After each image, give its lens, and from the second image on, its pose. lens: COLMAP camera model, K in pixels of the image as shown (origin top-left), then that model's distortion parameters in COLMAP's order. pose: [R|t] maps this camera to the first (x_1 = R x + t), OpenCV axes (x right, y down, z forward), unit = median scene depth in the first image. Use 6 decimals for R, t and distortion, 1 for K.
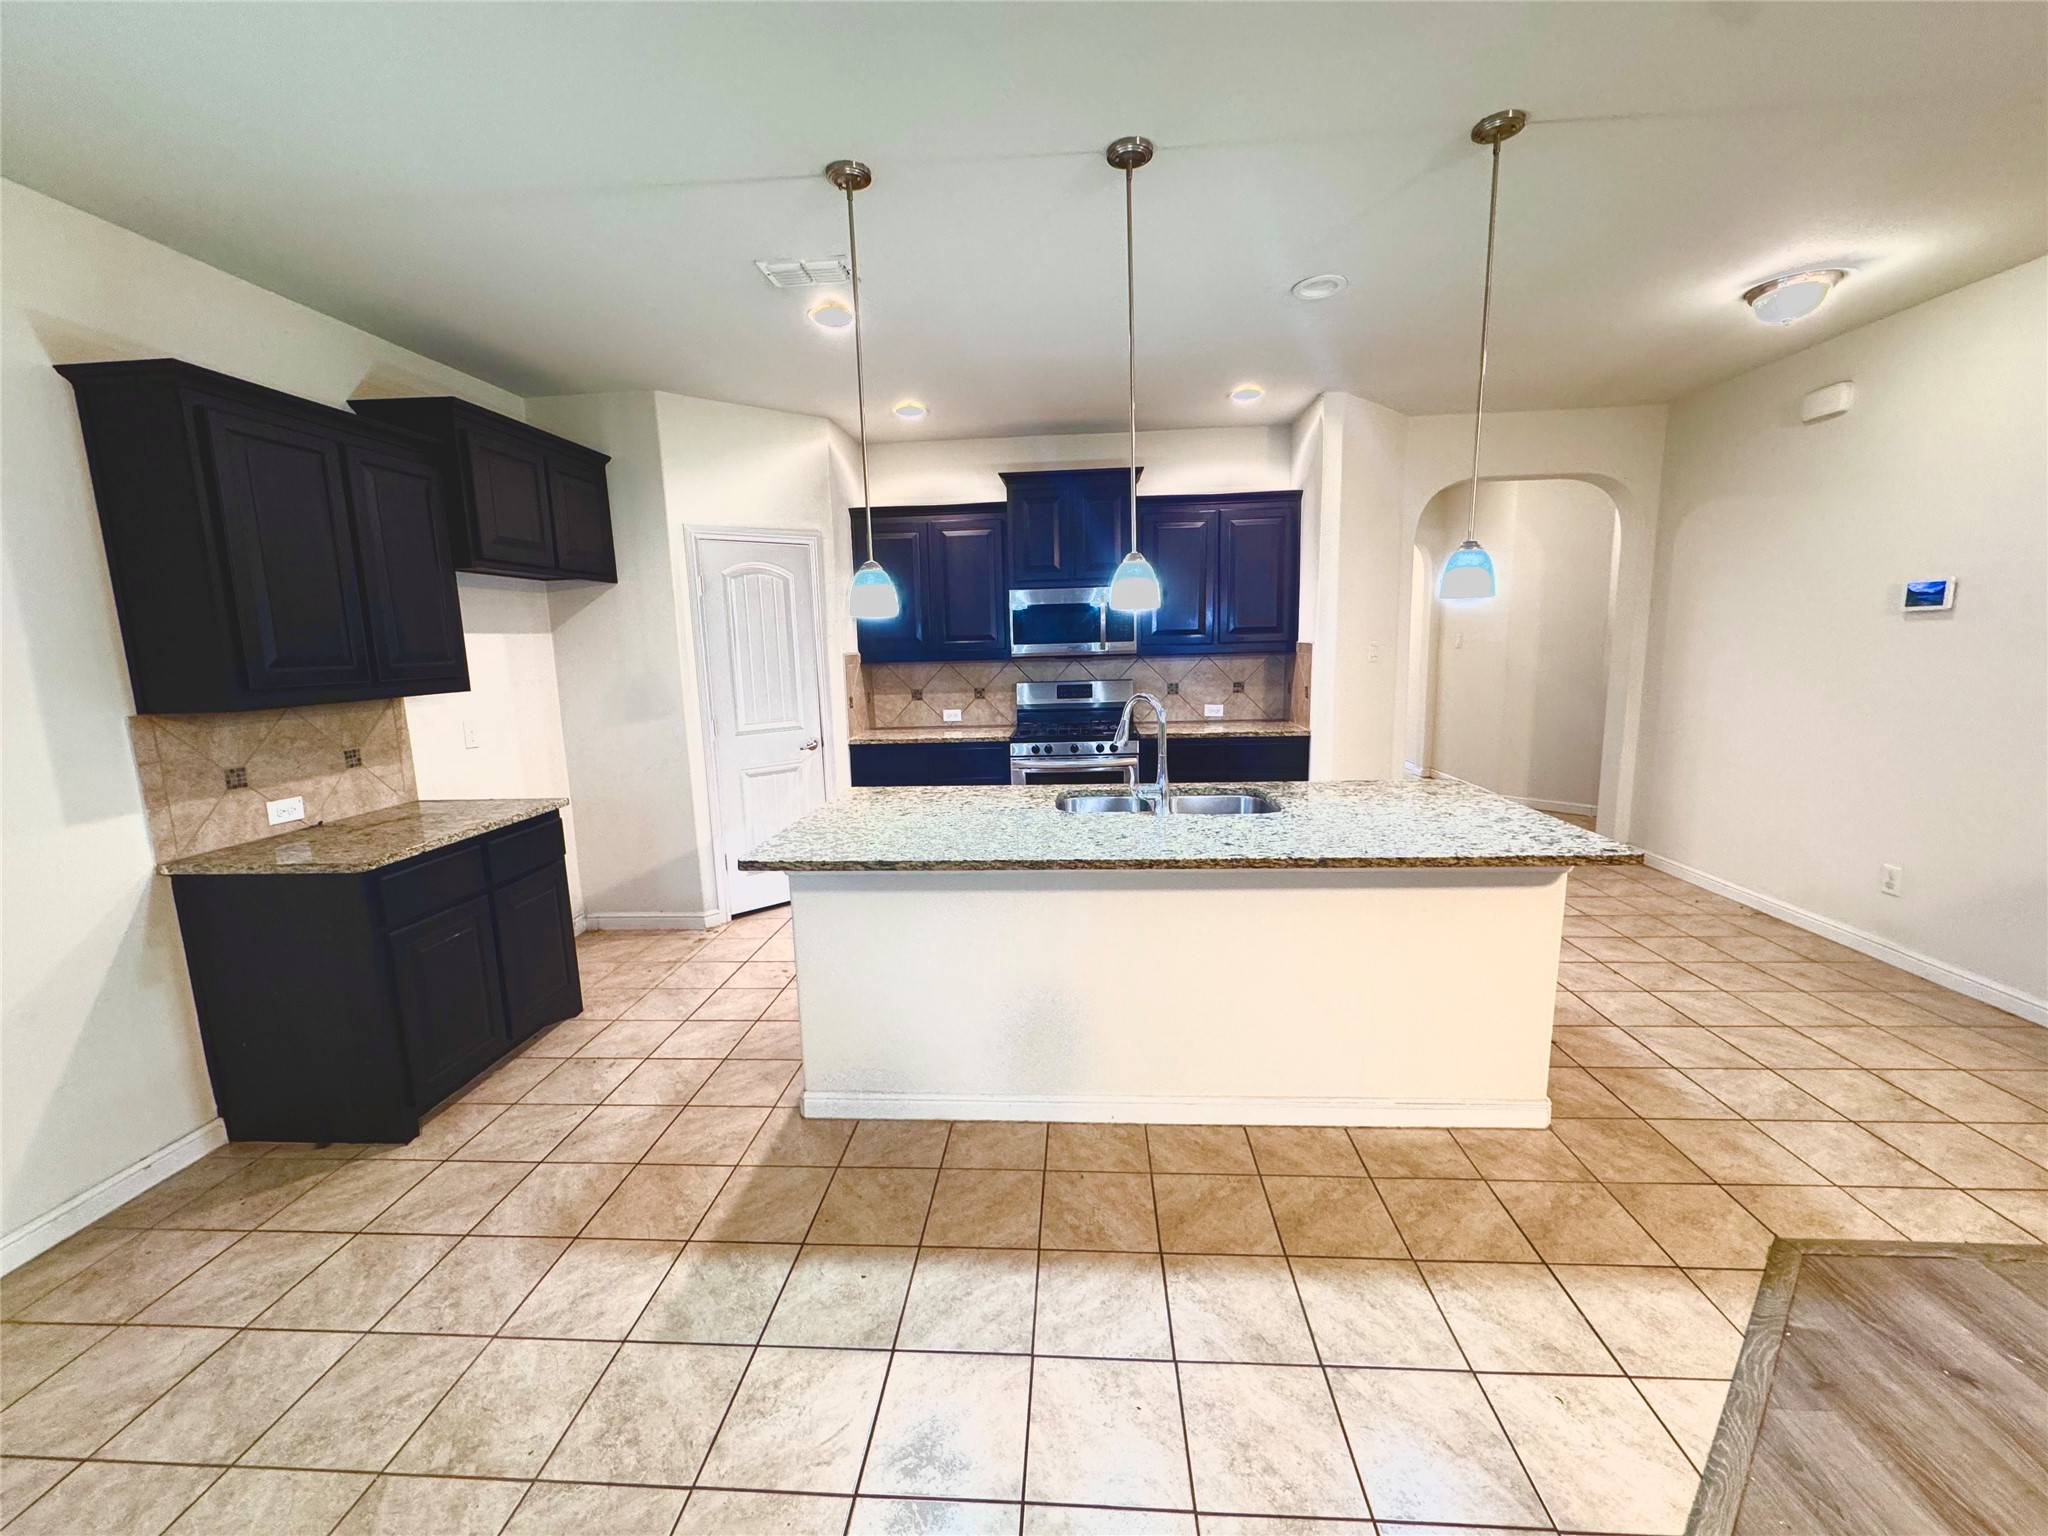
lens RADIAL K [[817.0, 0, 1026.0], [0, 817.0, 770.9], [0, 0, 1]] dist [0.000050, 0.000142]
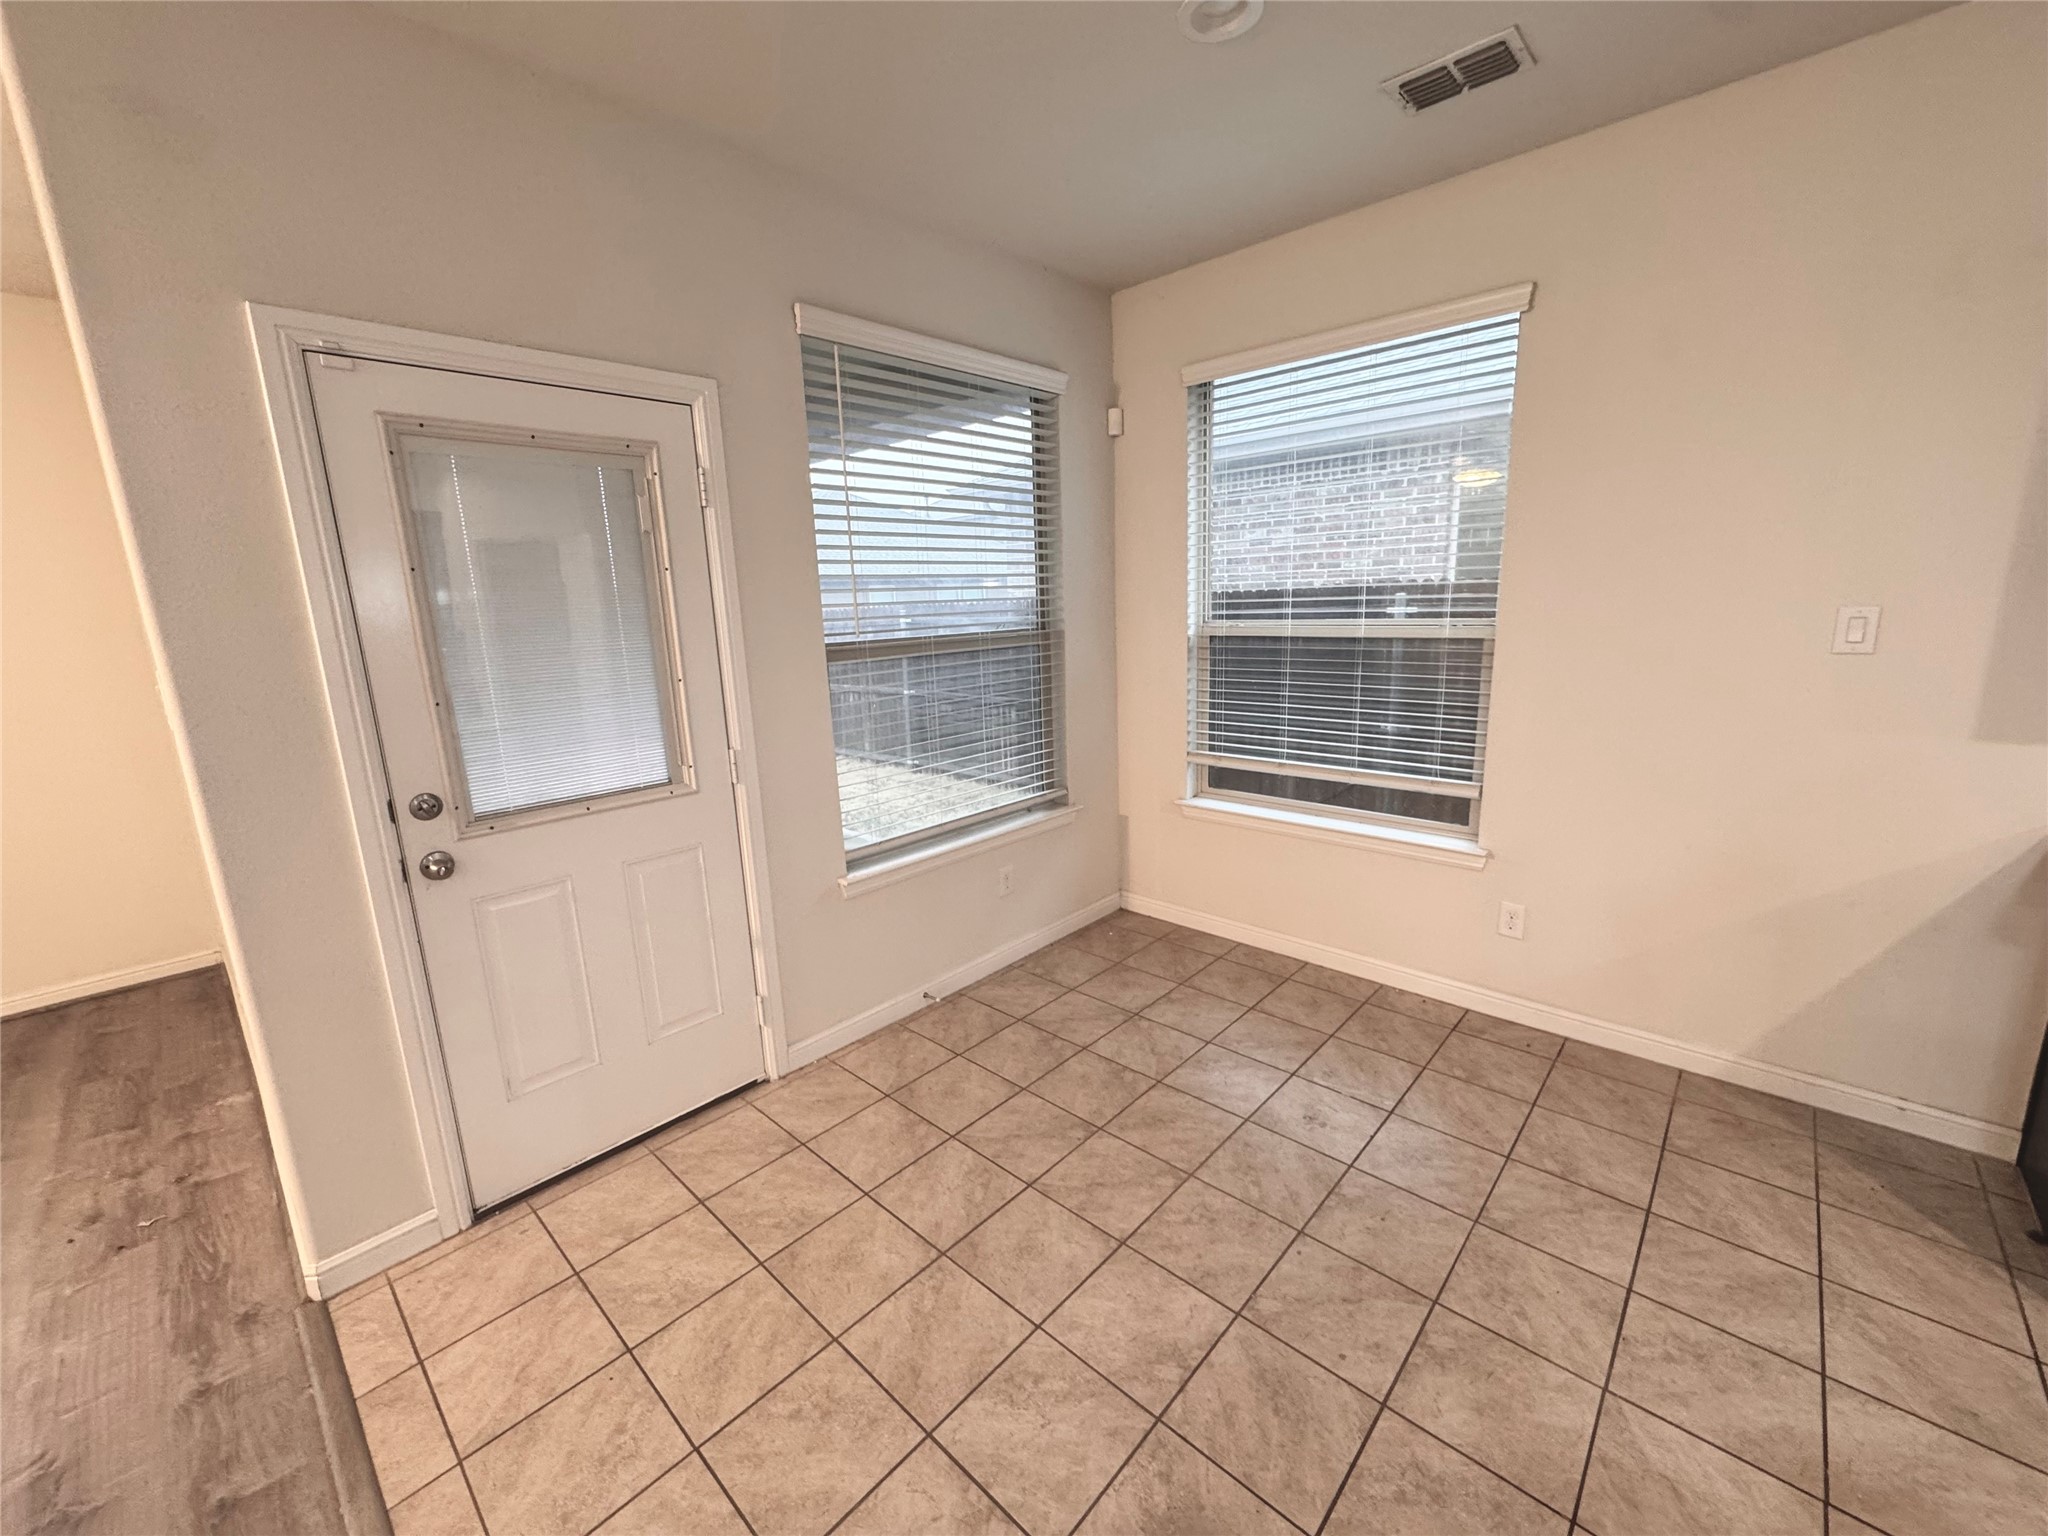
lens RADIAL K [[817.0, 0, 1019.5], [0, 817.0, 766.0], [0, 0, 1]] dist [0.000050, 0.000142]
pose [[-0.632861, 0.205550, -0.746483, 0.210747], [-0.078049, 0.942270, 0.325631, -0.129761], [0.770322, 0.264341, -0.580283, 0.787126]]
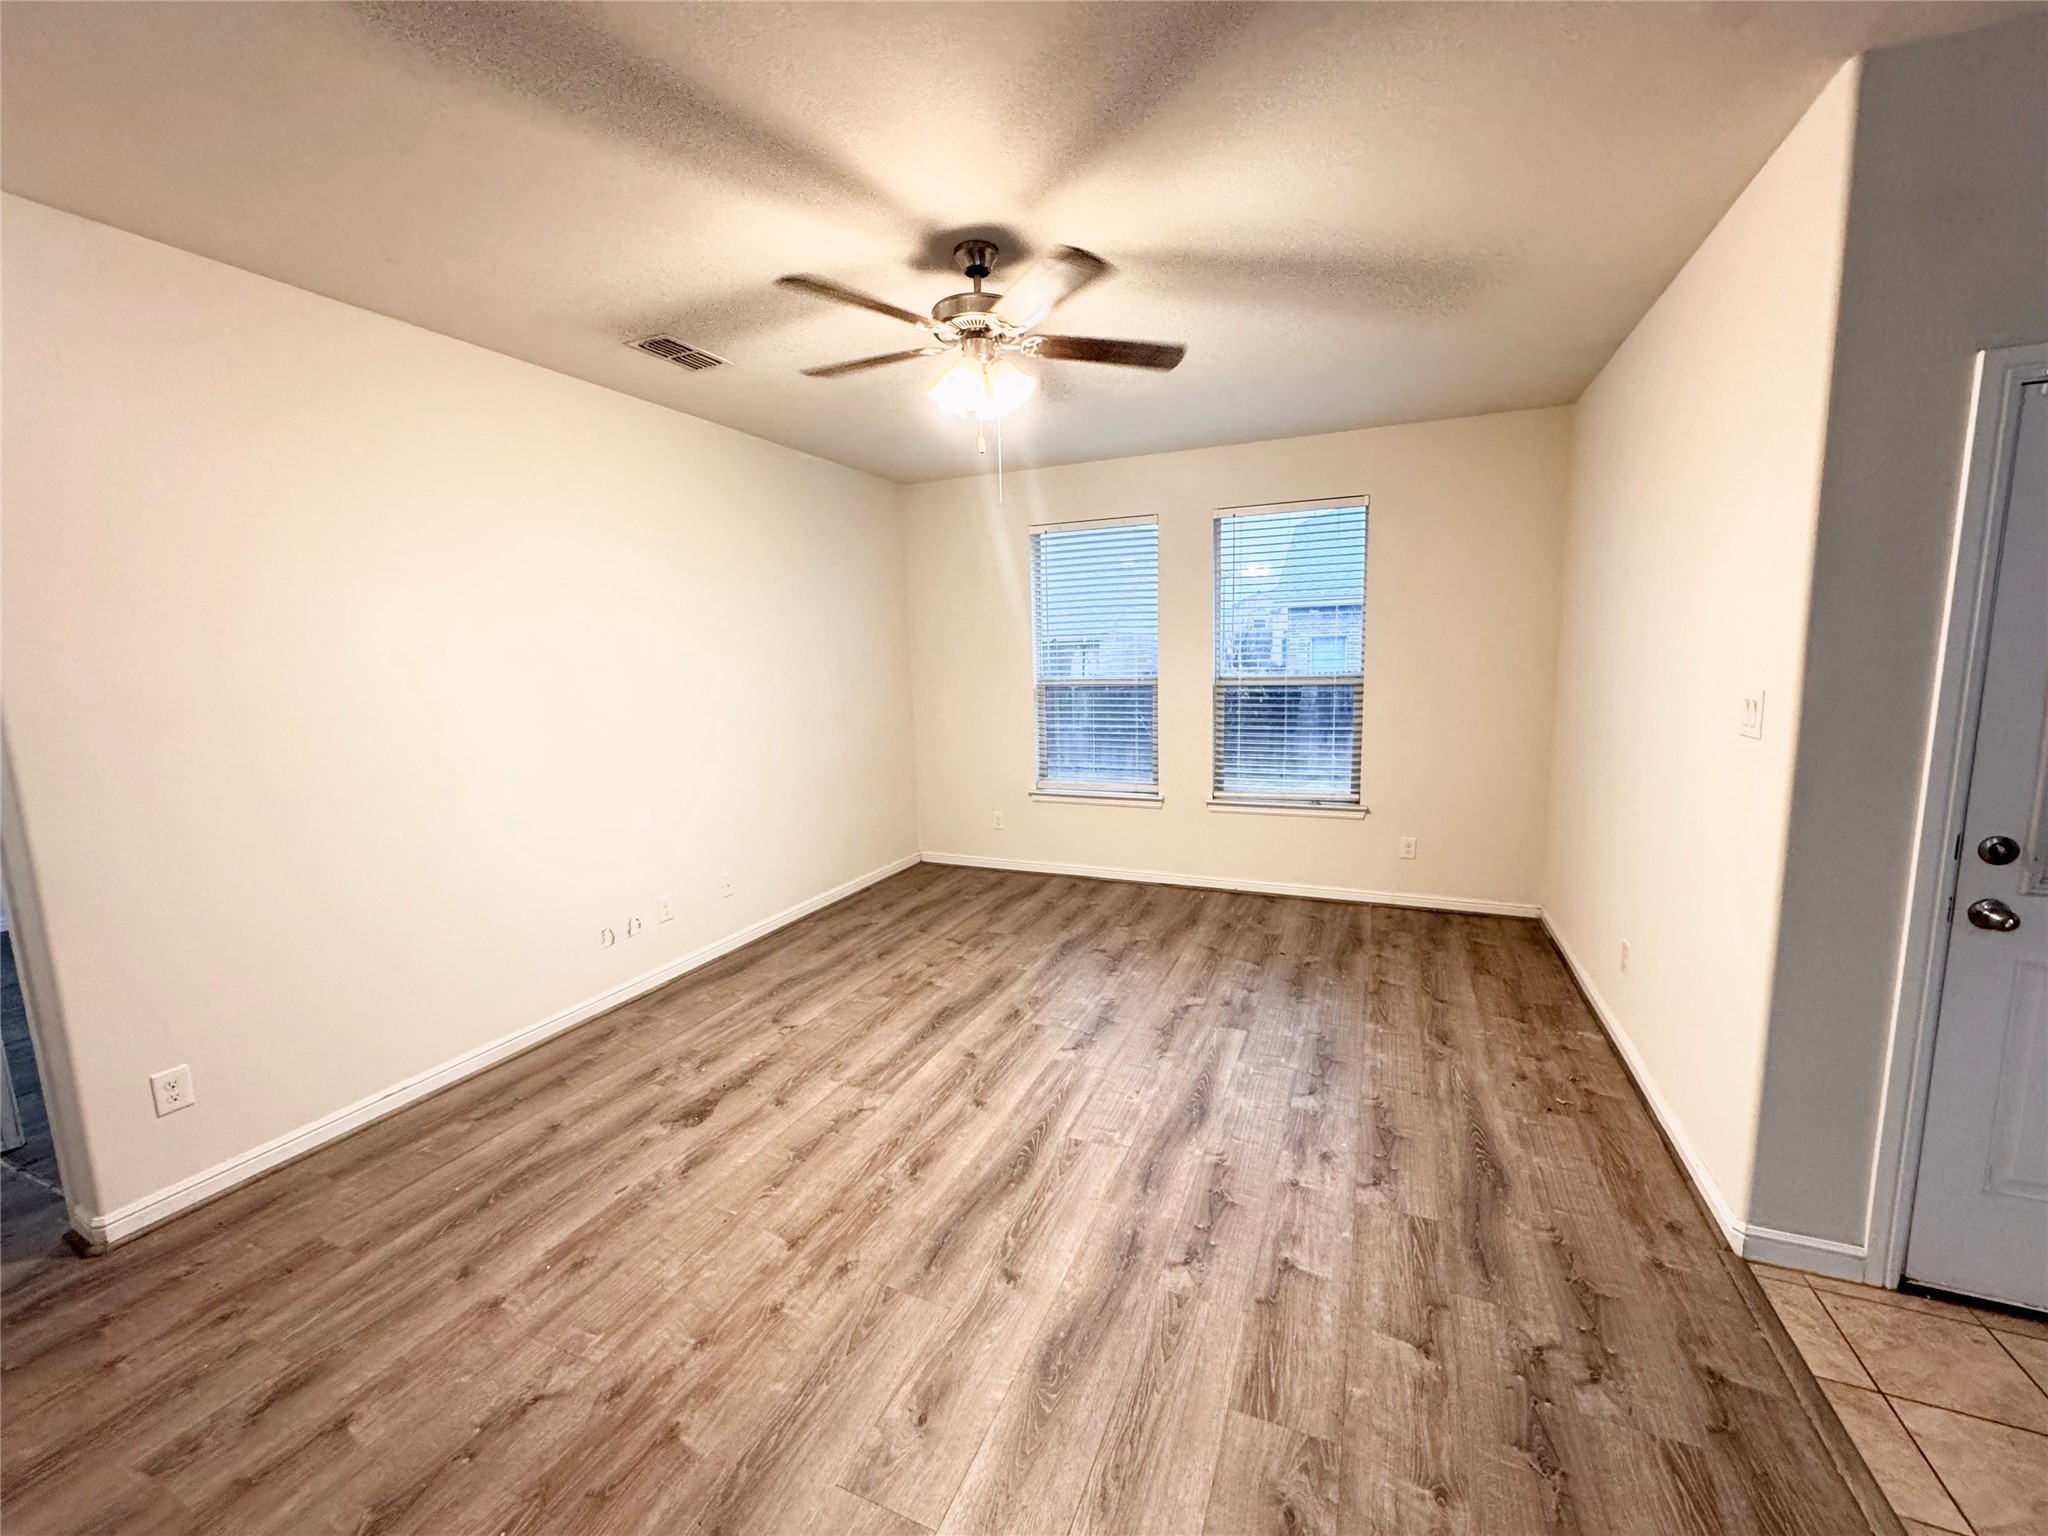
lens RADIAL K [[817.0, 0, 1025.1], [0, 817.0, 765.7], [0, 0, 1]] dist [0.000050, 0.000142]
pose [[-0.940270, 0.001193, 0.340429, 0.667741], [0.103952, 0.953240, 0.283774, -0.174840], [-0.324172, 0.302213, -0.896426, 0.831308]]
